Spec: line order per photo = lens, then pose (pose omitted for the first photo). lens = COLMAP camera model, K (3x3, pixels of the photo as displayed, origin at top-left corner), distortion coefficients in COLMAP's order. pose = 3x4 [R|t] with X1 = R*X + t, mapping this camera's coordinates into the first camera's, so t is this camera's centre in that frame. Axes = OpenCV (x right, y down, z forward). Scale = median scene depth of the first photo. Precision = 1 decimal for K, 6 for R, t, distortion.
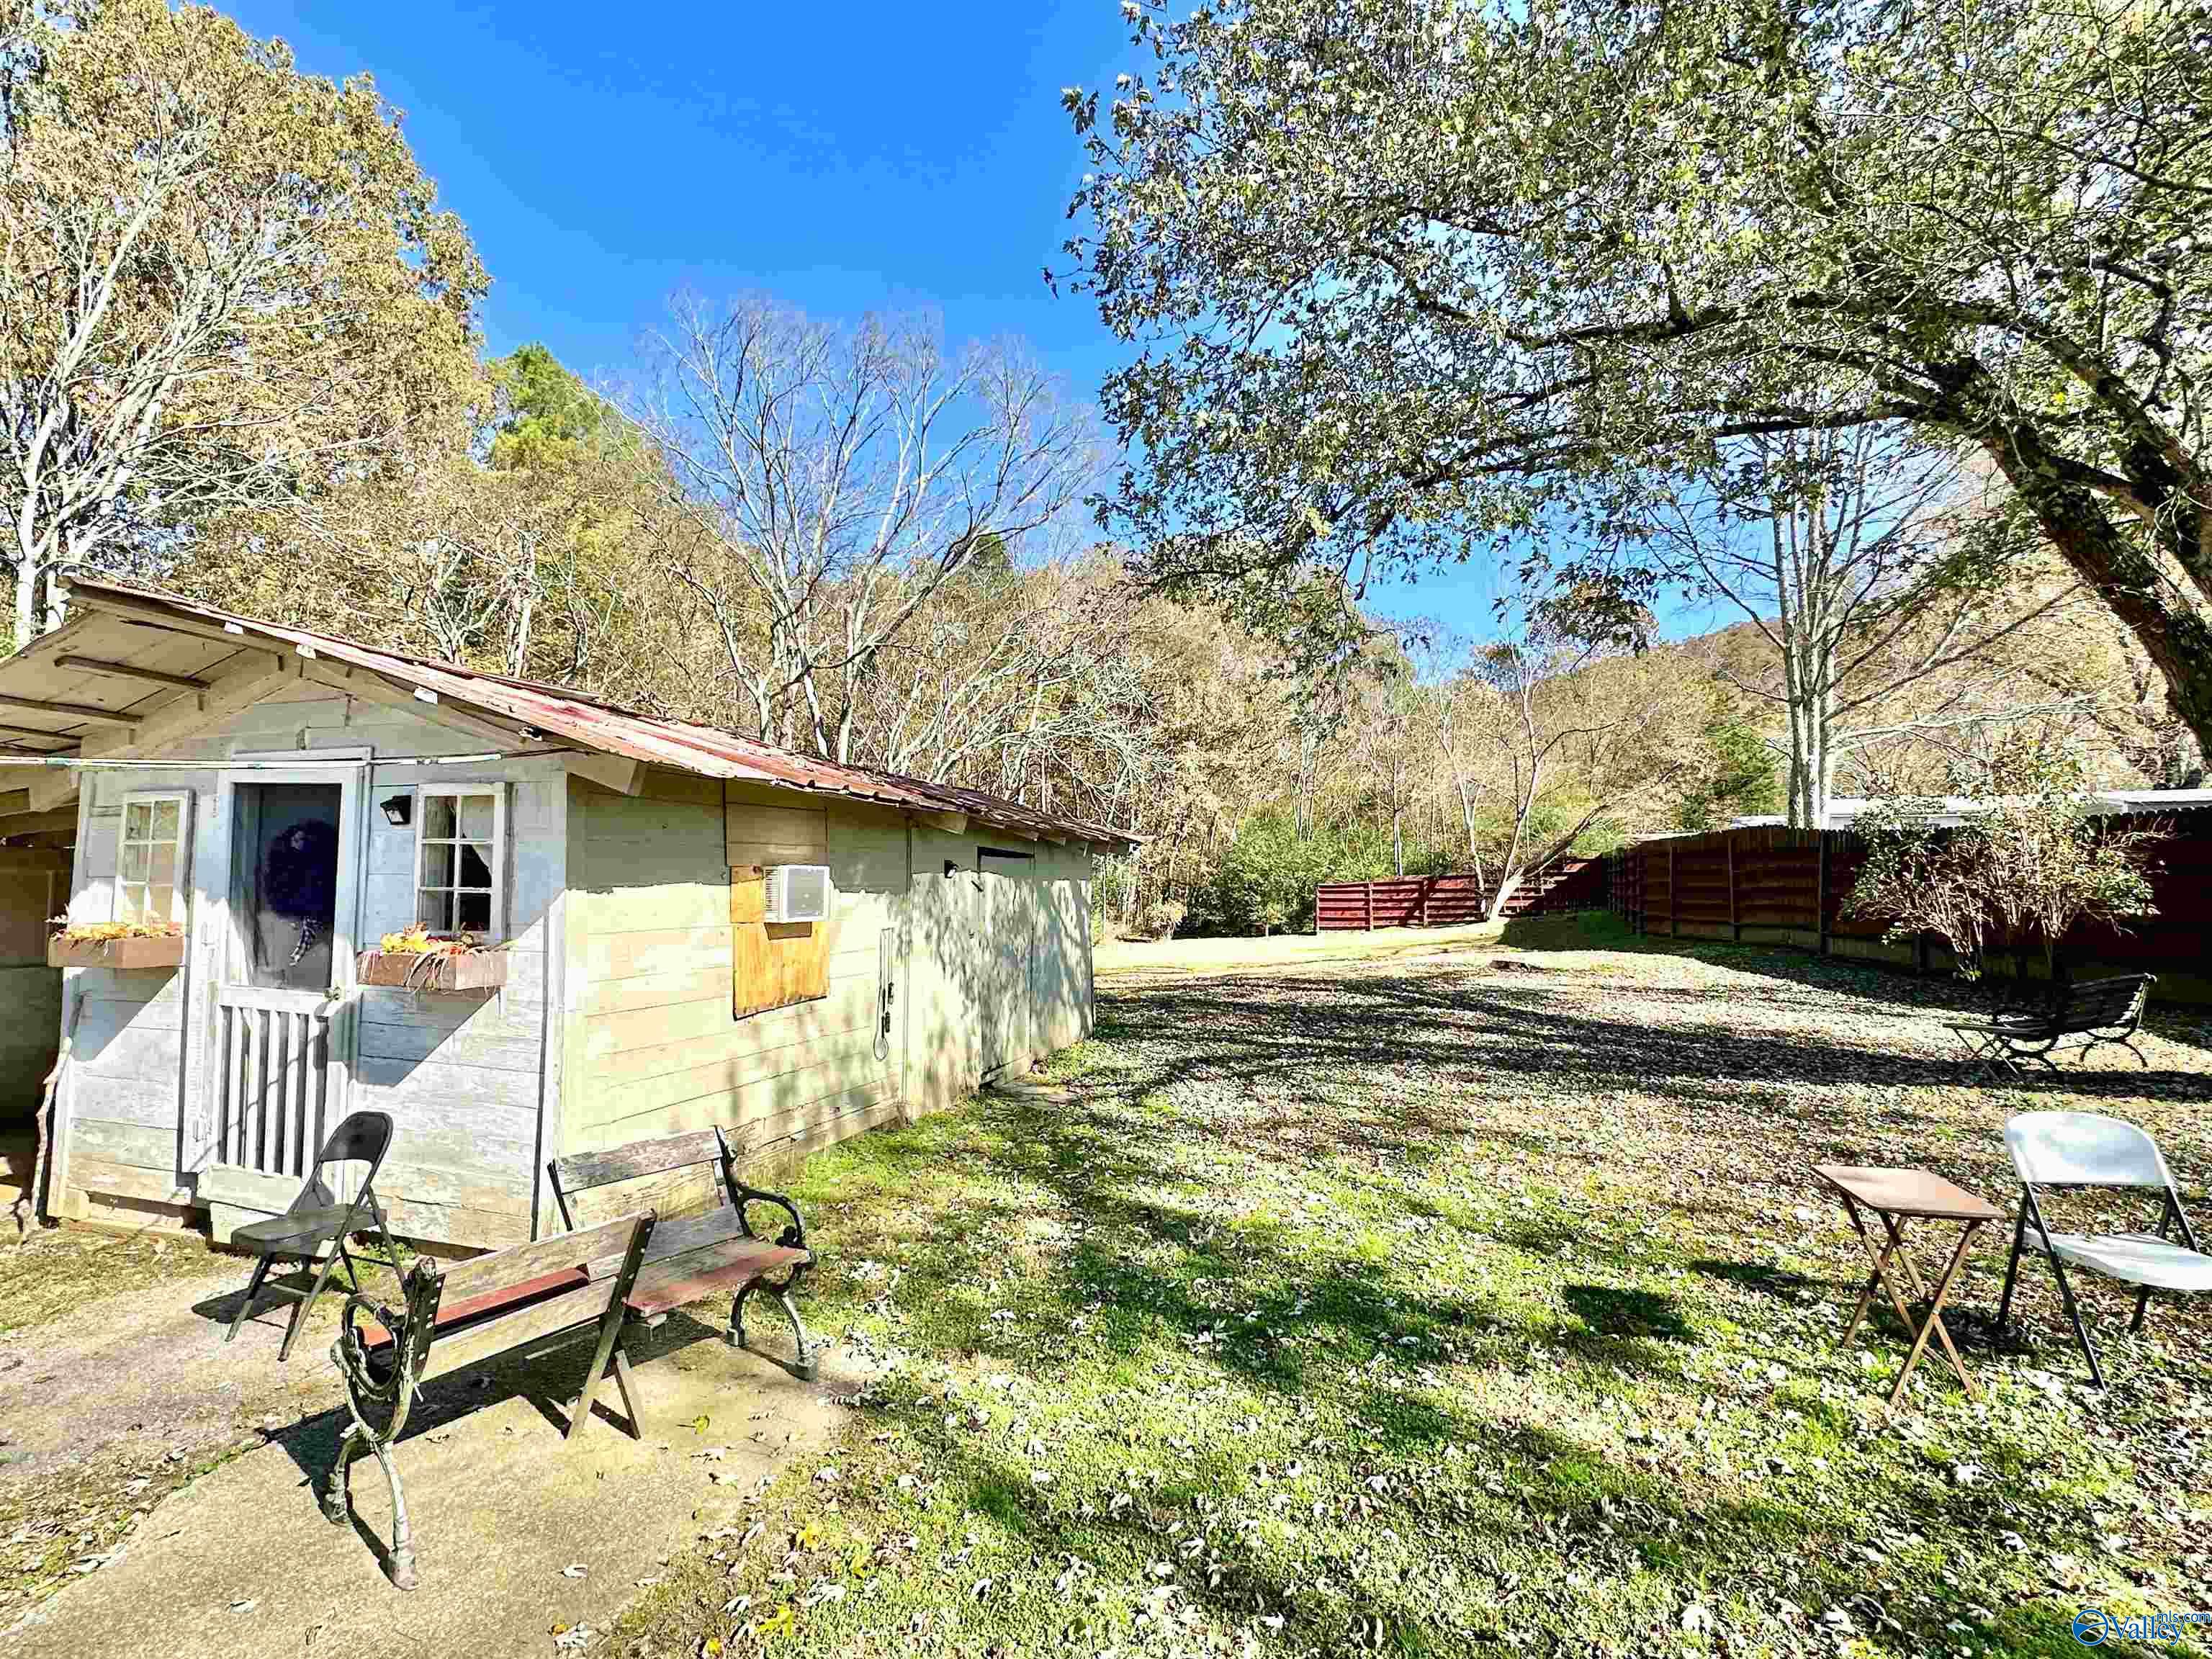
lens RADIAL K [[1069.2, 0, 1097.7], [0, 1069.2, 828.3], [0, 0, 1]] dist [0.010947, 0.000091]
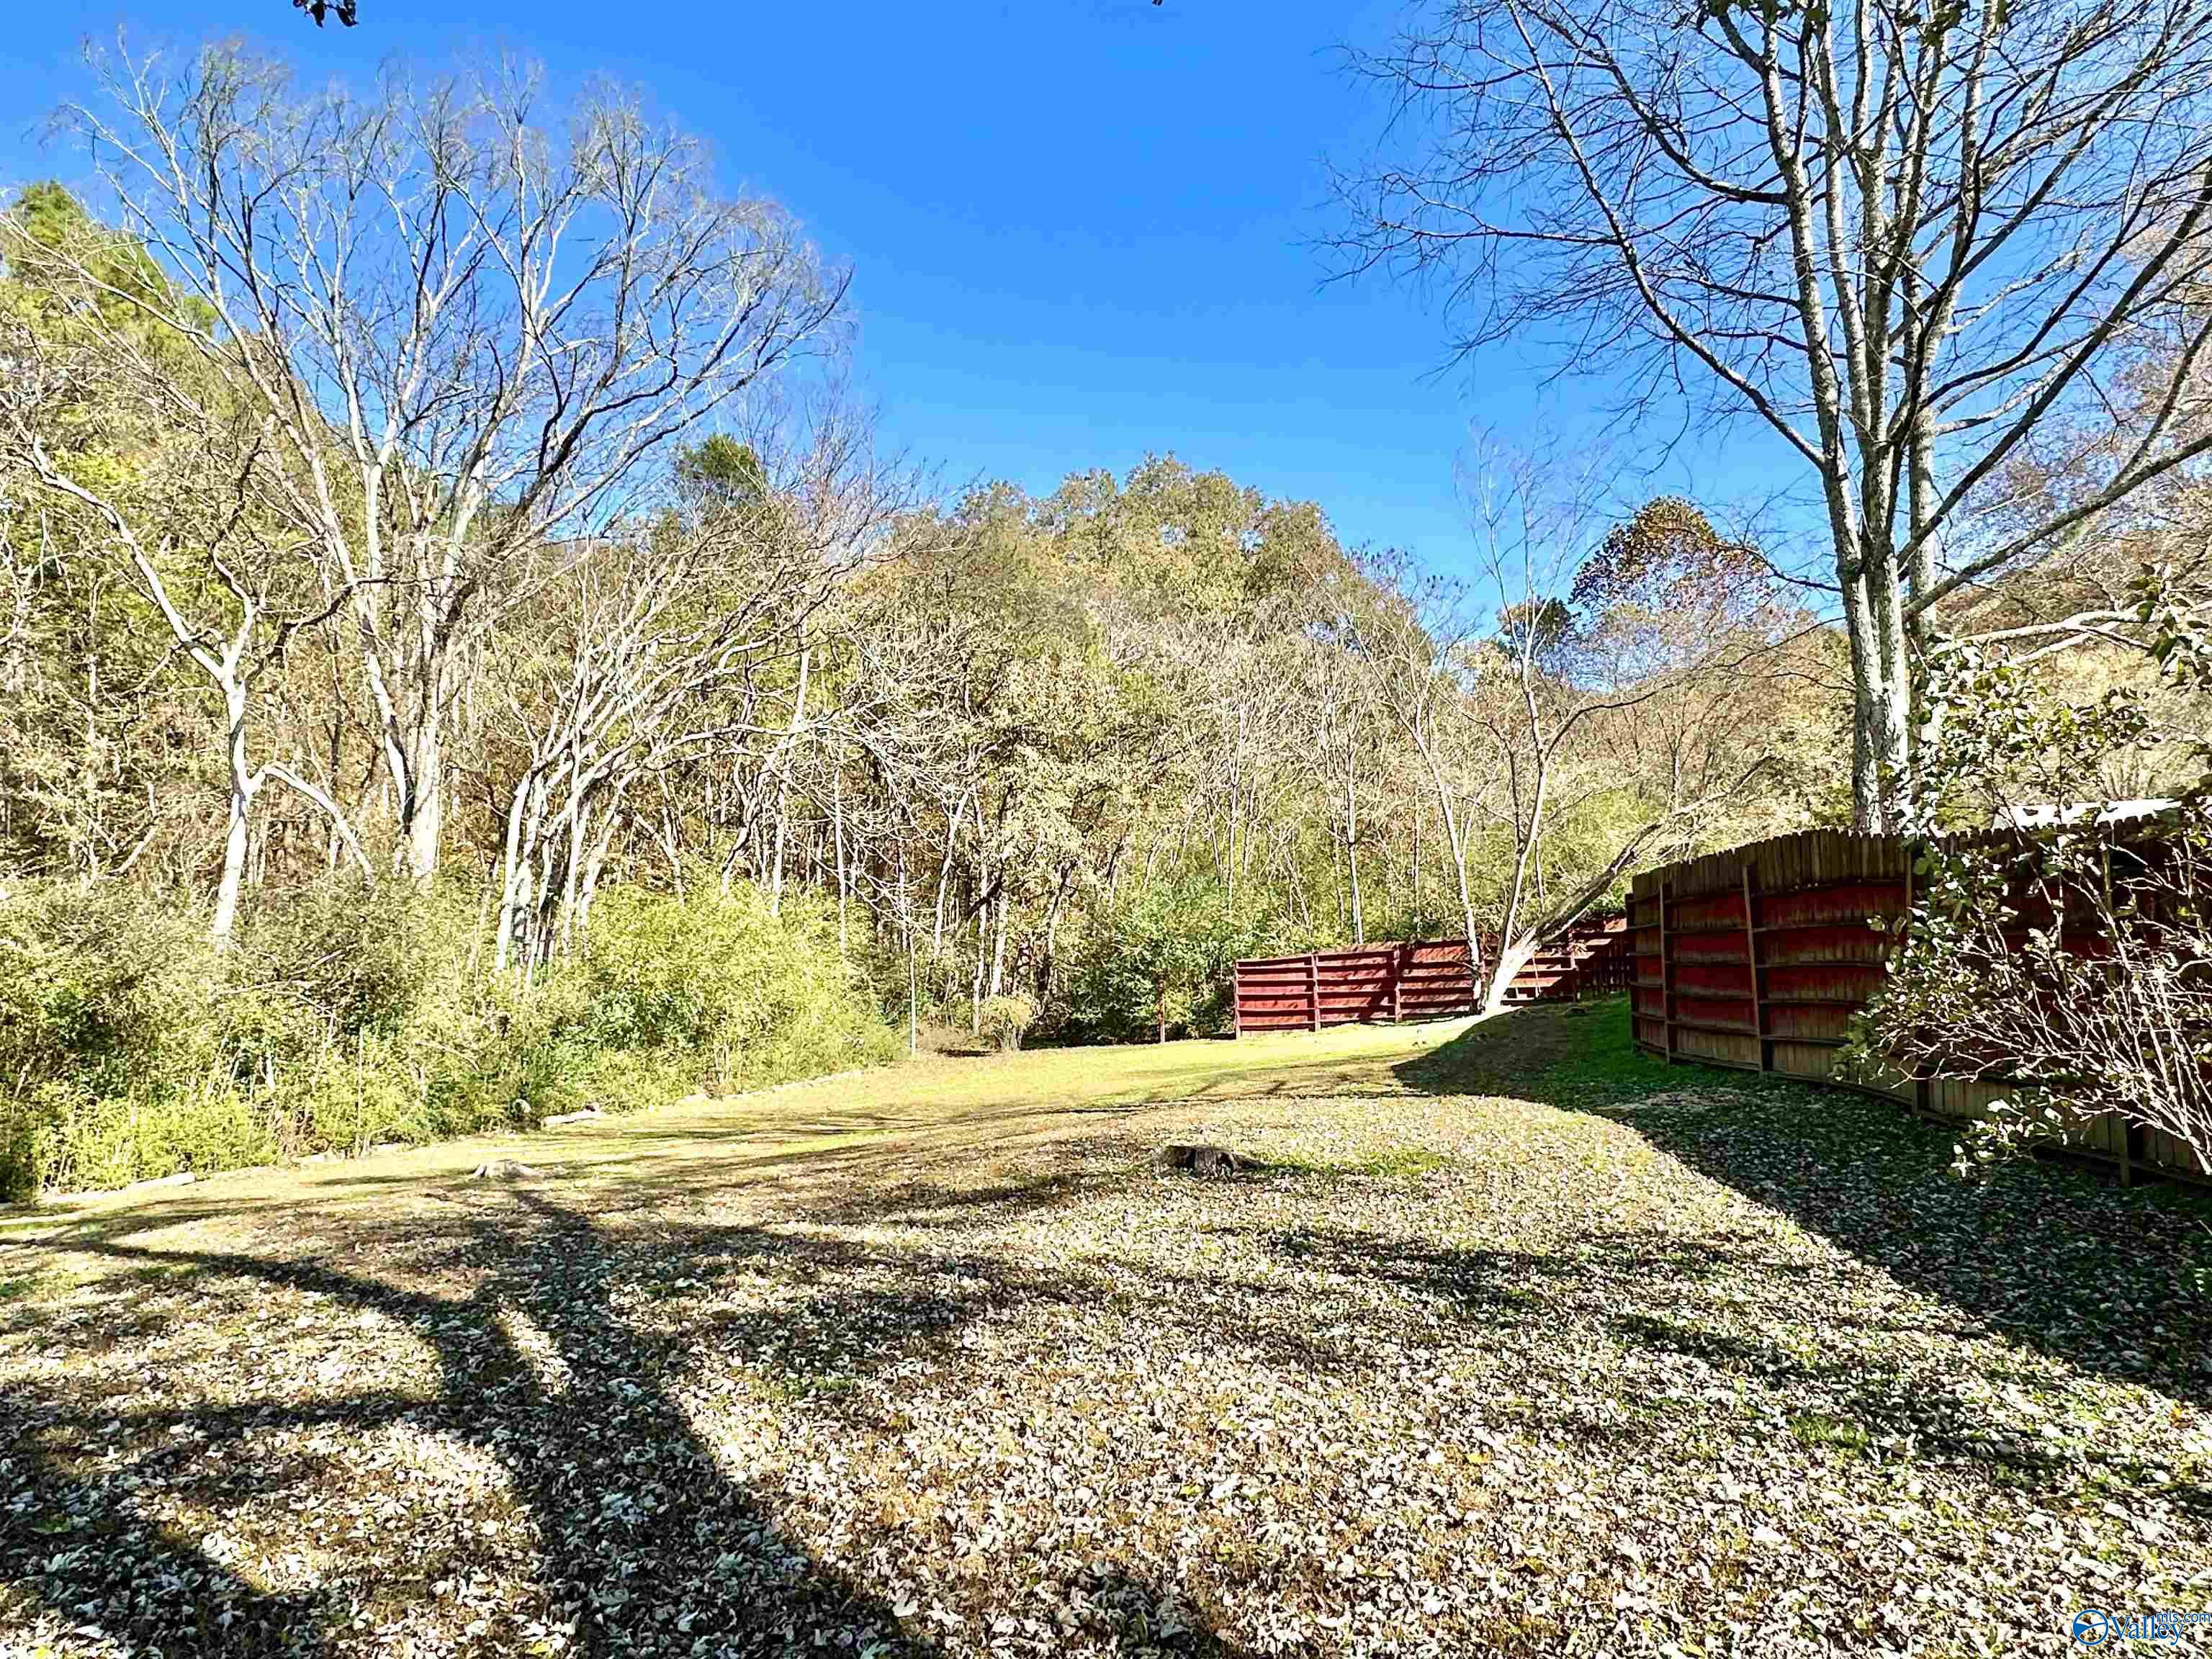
lens RADIAL K [[1364.7, 0, 1106.0], [0, 1364.7, 829.5], [0, 0, 1]] dist [0.004684, -0.000330]
pose [[0.999583, -0.027129, -0.009851, 0.317862], [0.026690, 0.998747, -0.042328, 0.013856], [0.010987, 0.042048, 0.999055, 0.389406]]
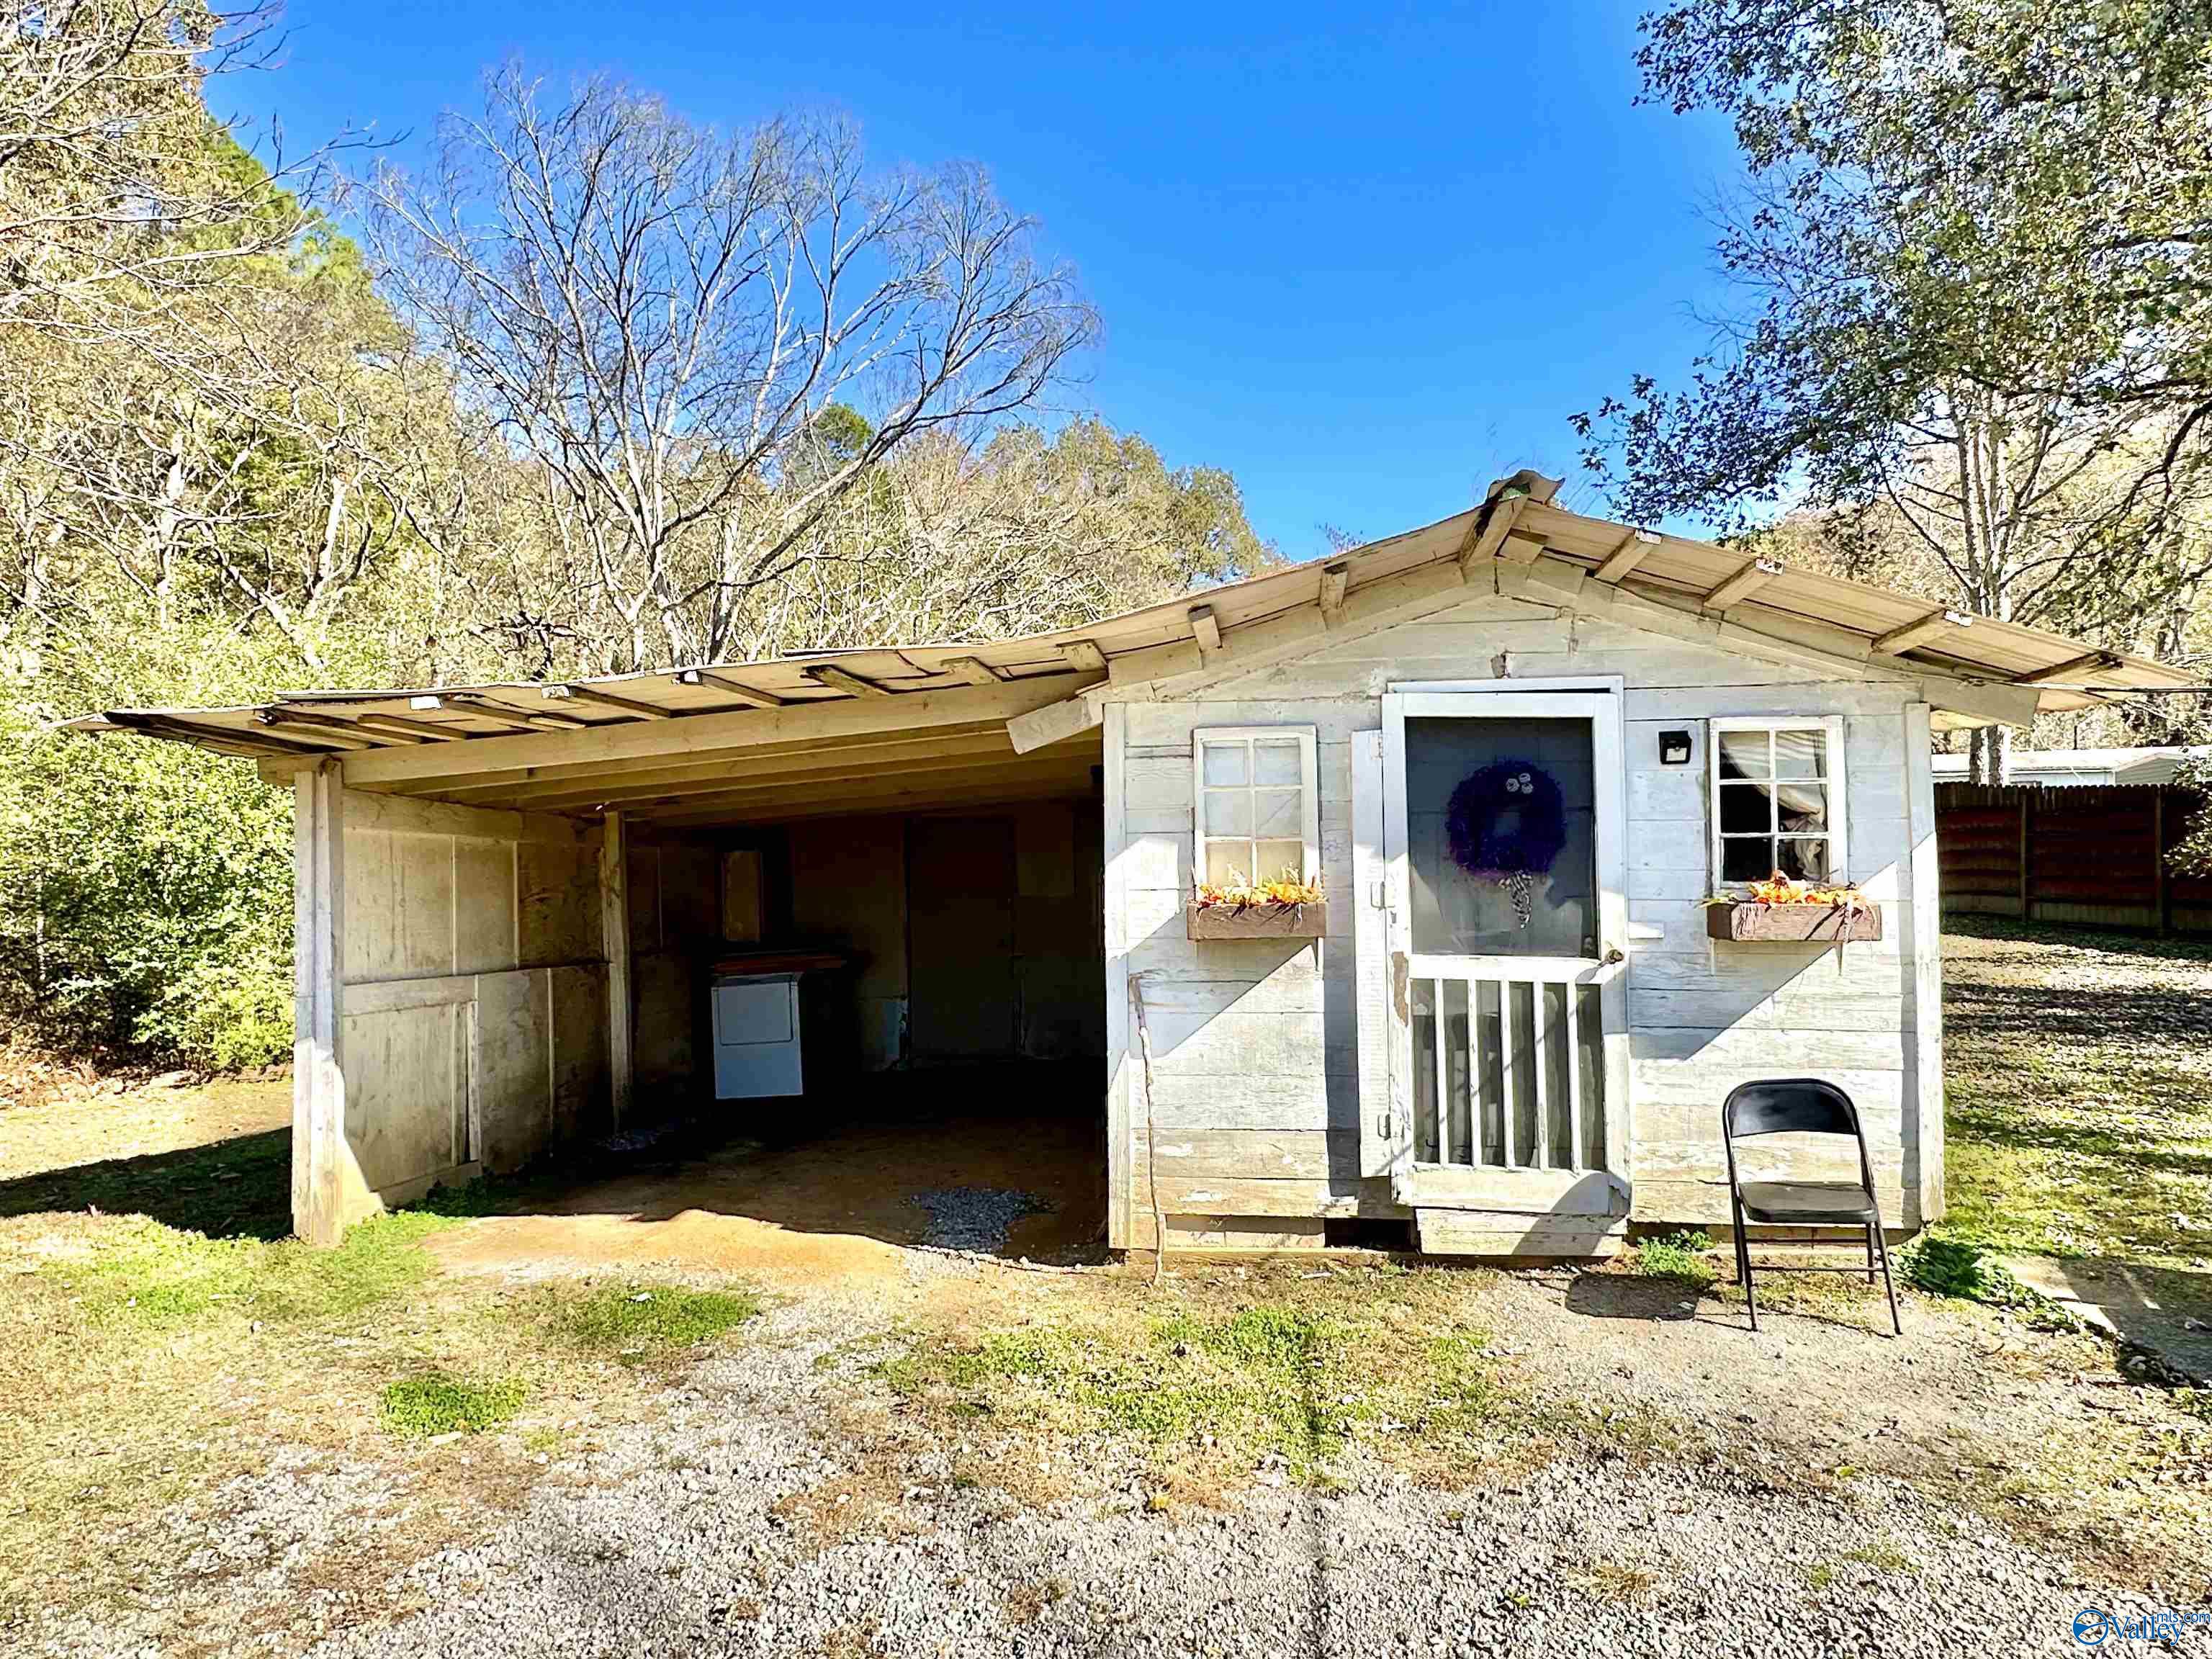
lens RADIAL K [[1364.7, 0, 1106.0], [0, 1364.7, 829.5], [0, 0, 1]] dist [0.004684, -0.000330]
pose [[0.980165, -0.014731, 0.197633, -0.315086], [0.010587, 0.999702, 0.022009, 0.004982], [-0.197898, -0.019481, 0.980029, -0.001519]]
